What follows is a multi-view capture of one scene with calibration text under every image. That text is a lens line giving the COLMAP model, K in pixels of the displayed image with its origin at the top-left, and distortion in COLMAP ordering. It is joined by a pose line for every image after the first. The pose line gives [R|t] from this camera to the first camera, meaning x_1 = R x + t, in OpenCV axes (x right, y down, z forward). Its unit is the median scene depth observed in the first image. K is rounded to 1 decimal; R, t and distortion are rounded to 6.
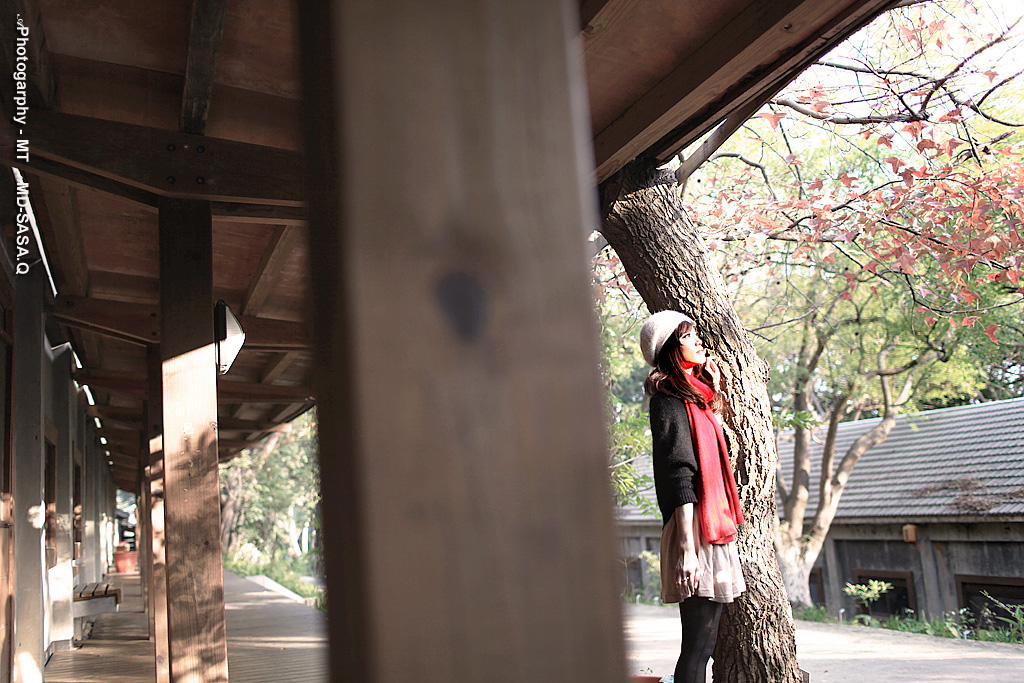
lens RADIAL K [[1002.2, 0, 512.0], [0, 1002.2, 341.5], [0, 0, 1]] dist [-0.107864, 0.183495]
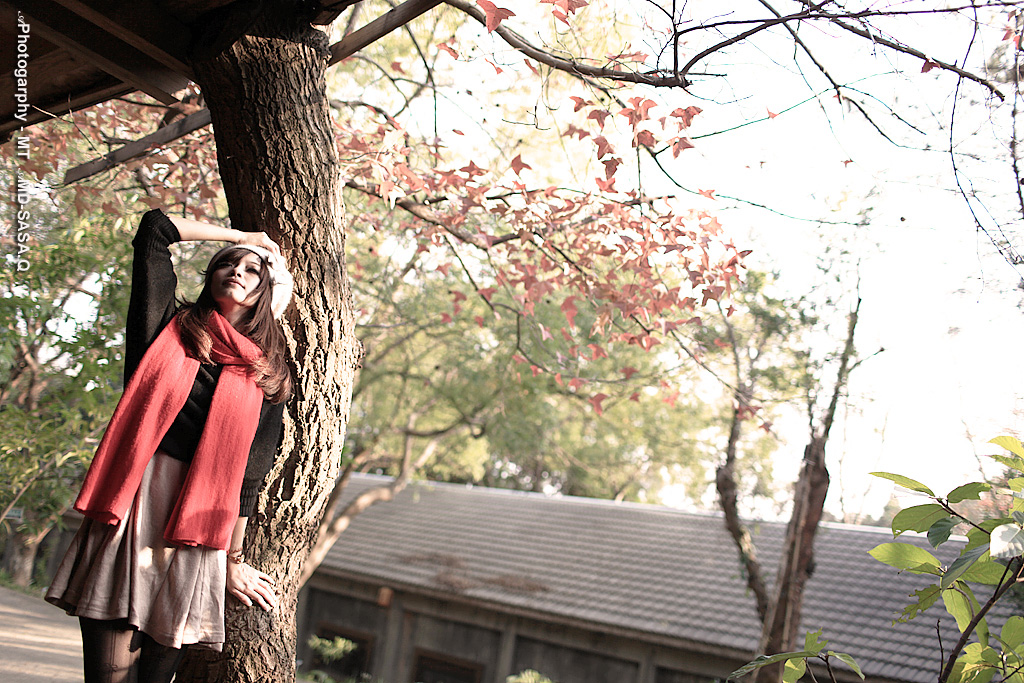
lens RADIAL K [[1002.2, 0, 512.0], [0, 1002.2, 341.5], [0, 0, 1]] dist [-0.107864, 0.183495]
pose [[0.850836, 0.306401, 0.426844, 0.038802], [-0.293136, 0.951000, -0.098342, 0.061281], [-0.436061, -0.041451, 0.898962, 0.314233]]
